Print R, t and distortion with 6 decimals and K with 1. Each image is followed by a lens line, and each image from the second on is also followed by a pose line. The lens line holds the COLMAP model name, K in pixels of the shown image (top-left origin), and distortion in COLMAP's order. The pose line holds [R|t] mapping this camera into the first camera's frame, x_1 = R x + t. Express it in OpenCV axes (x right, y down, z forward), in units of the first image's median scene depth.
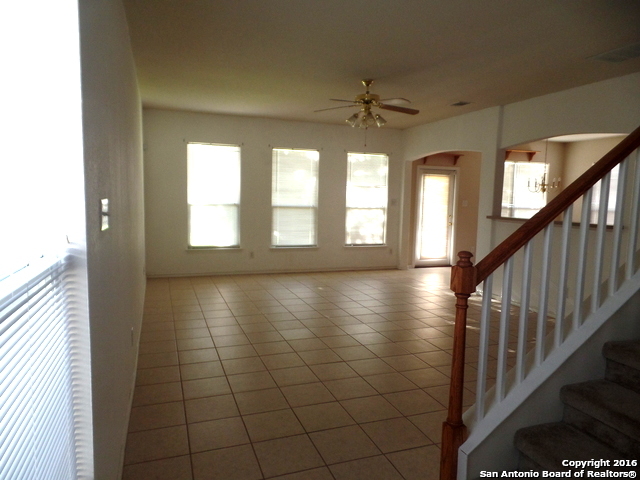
lens RADIAL K [[443.5, 0, 321.1], [0, 443.5, 240.7], [0, 0, 1]] dist [0.005482, 0.003222]
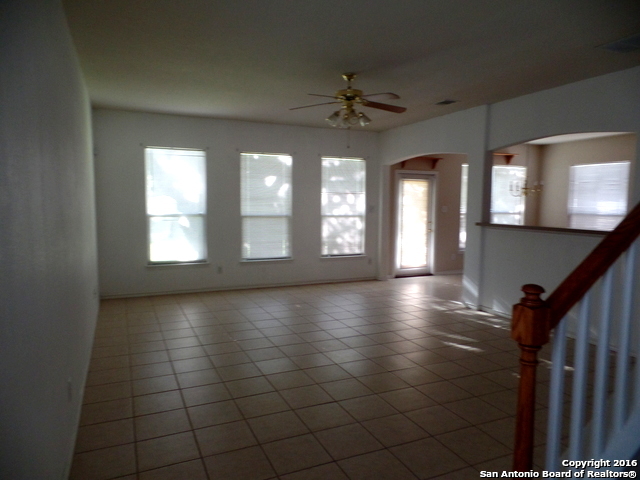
lens RADIAL K [[443.5, 0, 321.1], [0, 443.5, 240.7], [0, 0, 1]] dist [0.005482, 0.003222]
pose [[0.997091, -0.021934, 0.073000, -0.014636], [0.022938, 0.999653, -0.012941, -0.010729], [-0.072691, 0.014578, 0.997248, 0.075963]]
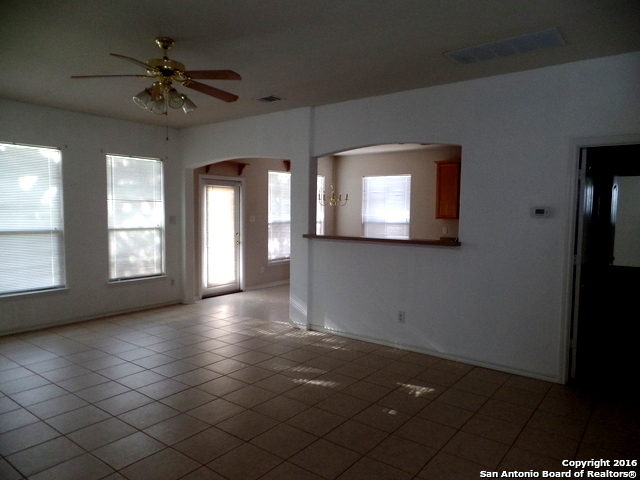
lens RADIAL K [[443.5, 0, 321.1], [0, 443.5, 240.7], [0, 0, 1]] dist [0.005482, 0.003222]
pose [[0.843032, -0.052371, 0.535308, -0.041468], [0.066557, 0.997757, -0.007203, -0.028741], [-0.533730, 0.041701, 0.844626, 0.209633]]
